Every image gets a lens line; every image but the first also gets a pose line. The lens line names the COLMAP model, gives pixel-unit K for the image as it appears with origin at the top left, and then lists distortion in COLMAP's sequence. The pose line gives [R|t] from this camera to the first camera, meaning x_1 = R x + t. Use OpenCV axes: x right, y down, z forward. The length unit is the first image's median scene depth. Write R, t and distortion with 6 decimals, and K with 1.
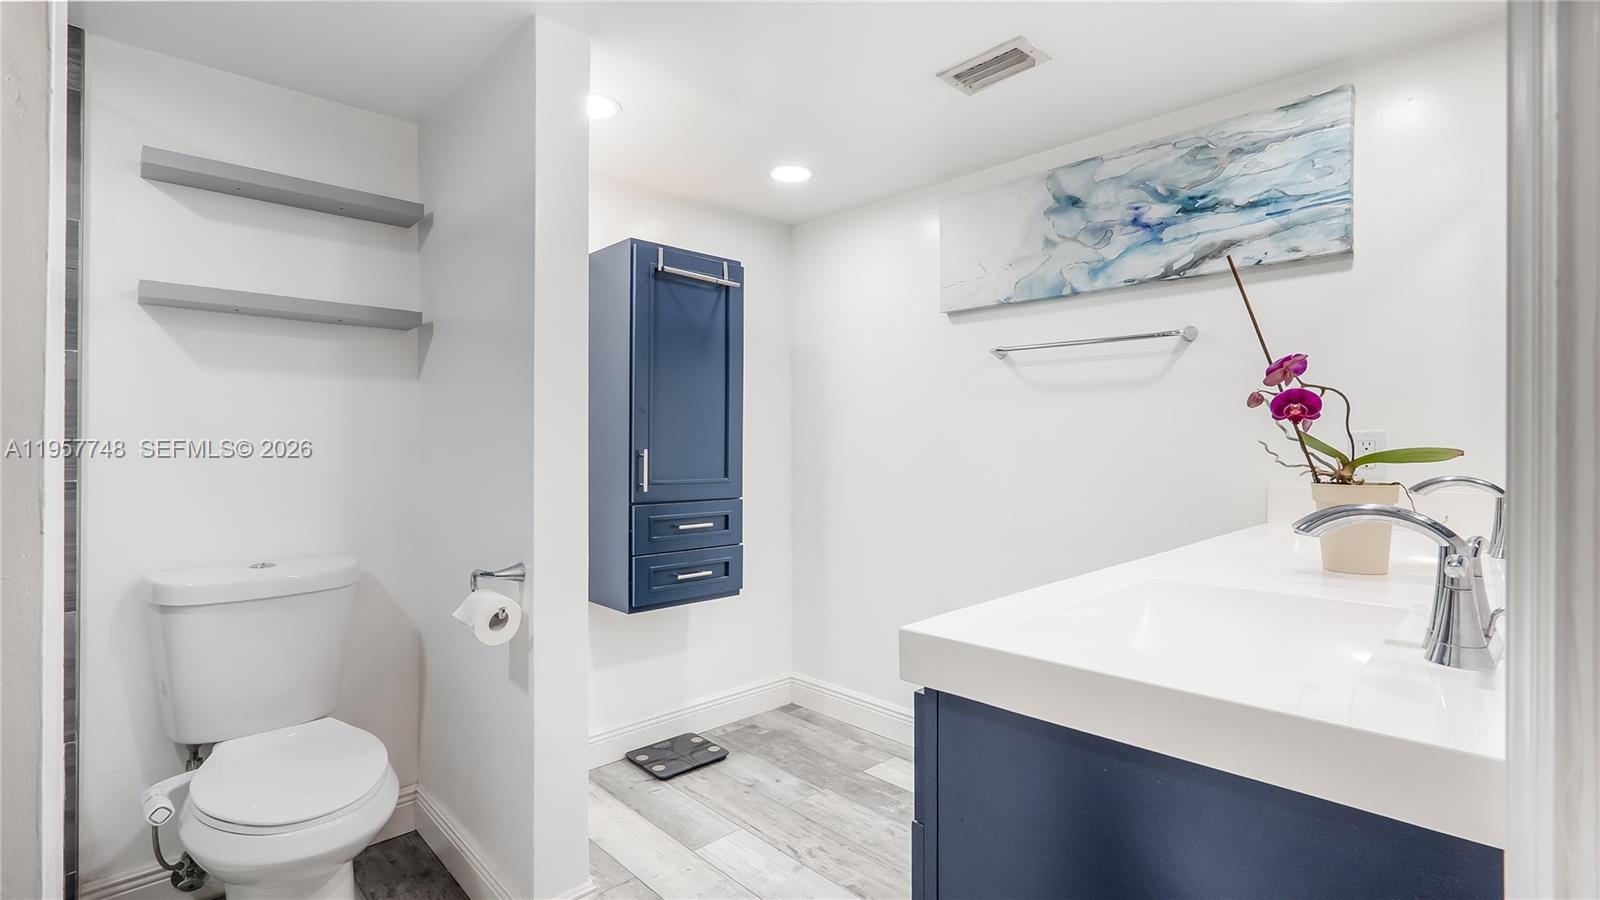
lens RADIAL K [[734.3, 0, 803.4], [0, 734.3, 450.8], [0, 0, 1]] dist [-0.007122, 0.001934]
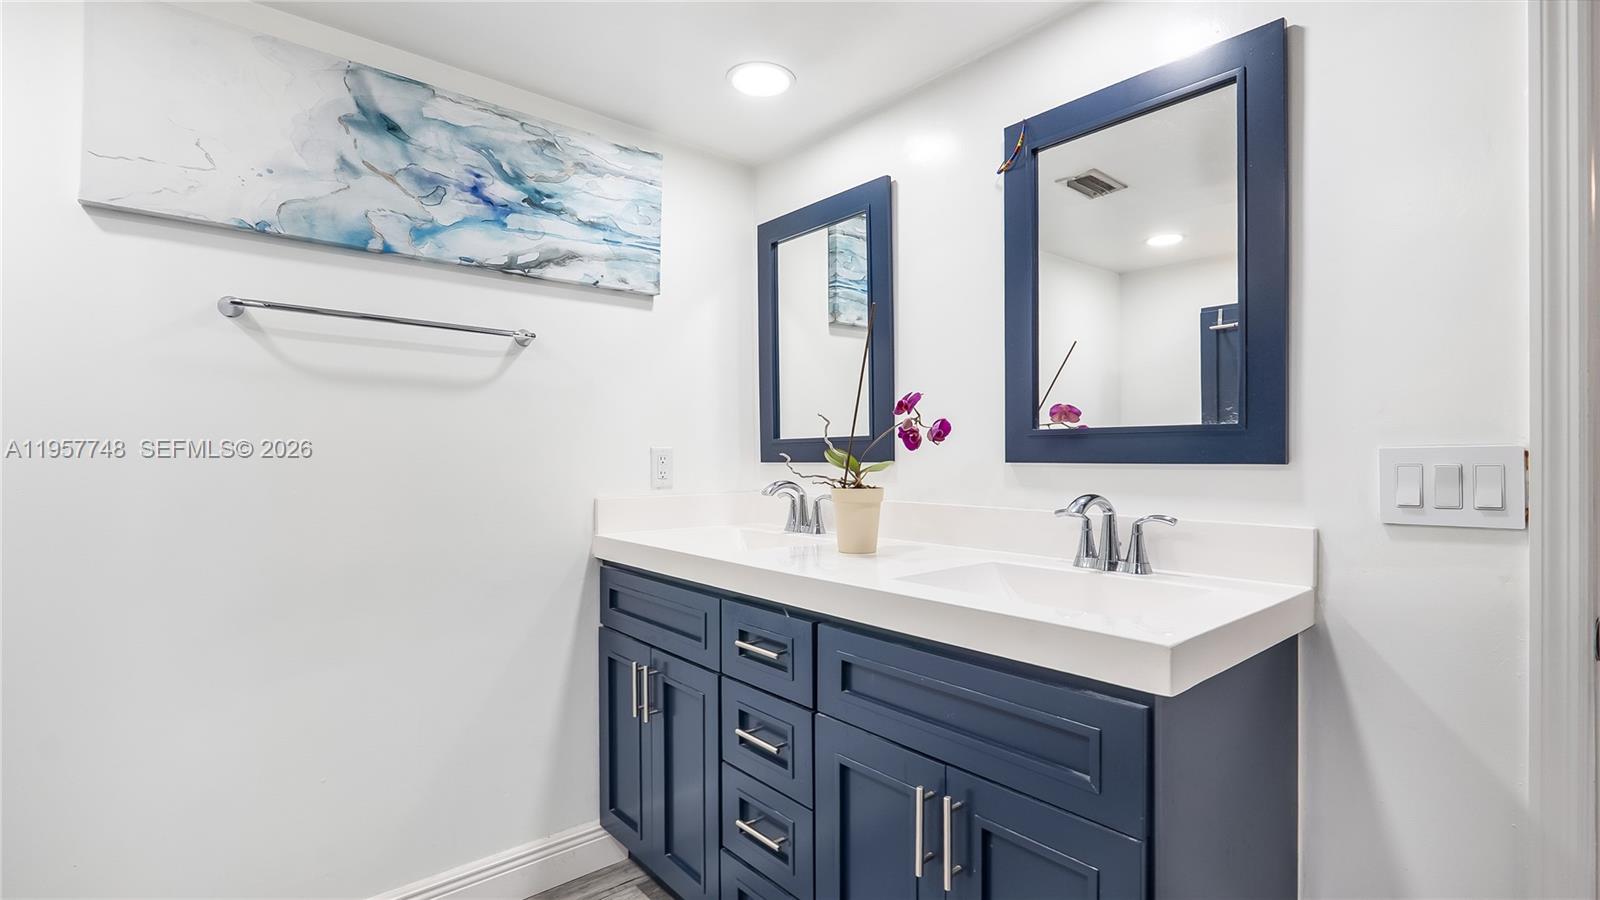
lens RADIAL K [[734.3, 0, 814.7], [0, 734.3, 454.8], [0, 0, 1]] dist [-0.007122, 0.001934]
pose [[0.058571, -0.001394, 0.998282, -0.361198], [0.001759, 0.999998, 0.001294, -0.014350], [-0.998282, 0.001680, 0.058573, 0.581113]]
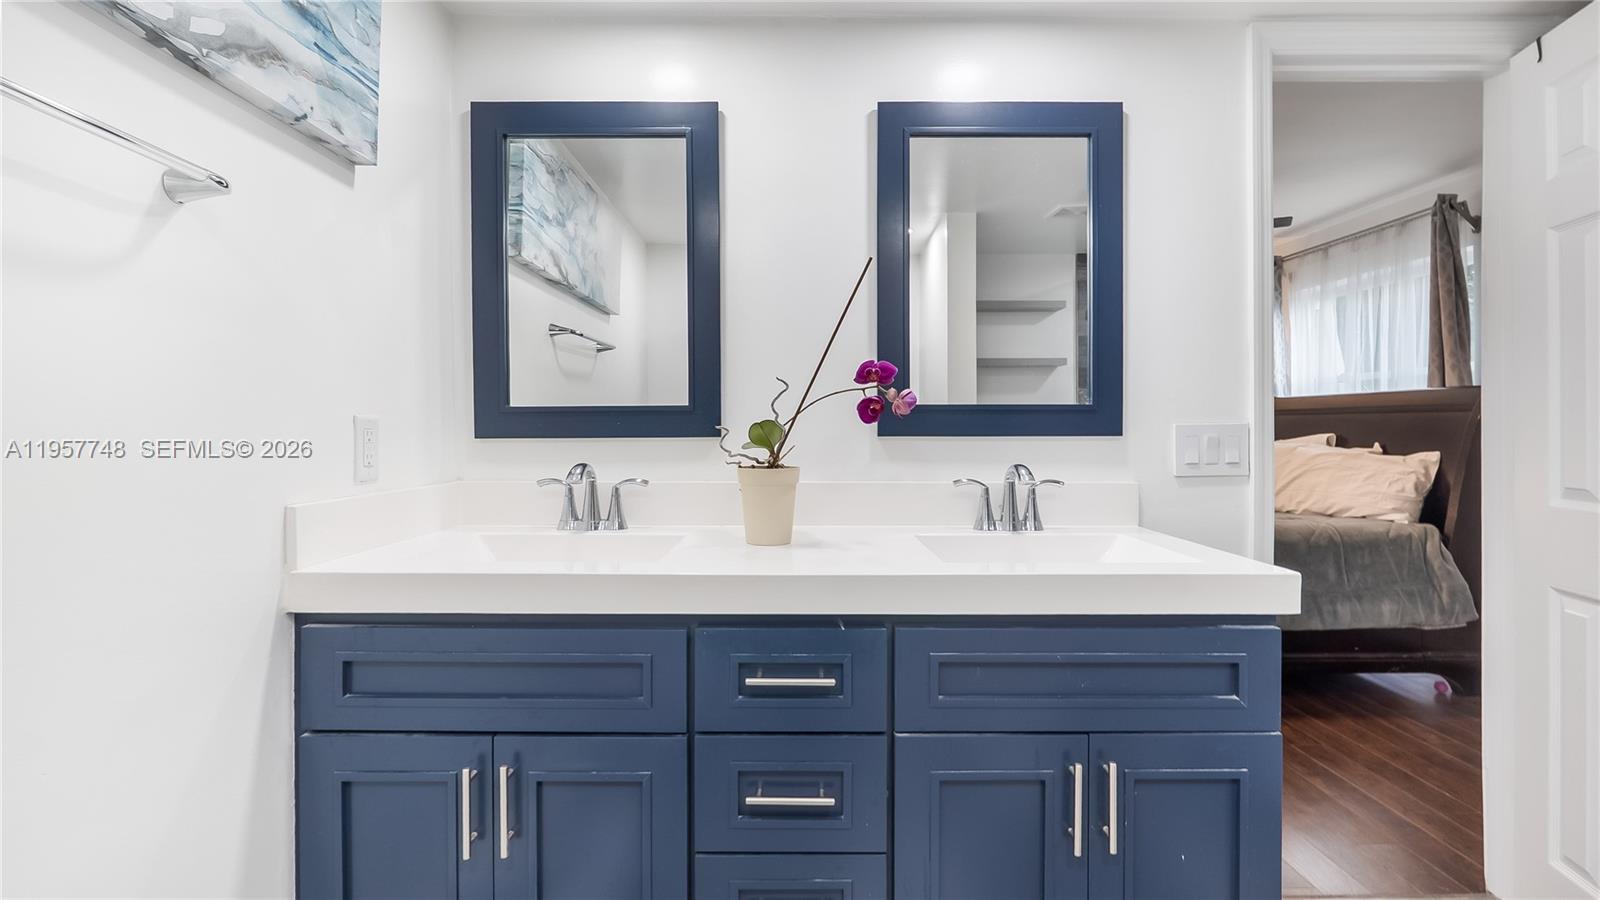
lens RADIAL K [[734.3, 0, 801.1], [0, 734.3, 433.1], [0, 0, 1]] dist [-0.007122, 0.001934]
pose [[-0.715233, -0.004330, 0.698872, -0.053159], [-0.001448, 0.999988, 0.004714, -0.012011], [-0.698884, 0.002359, -0.715231, 1.045817]]
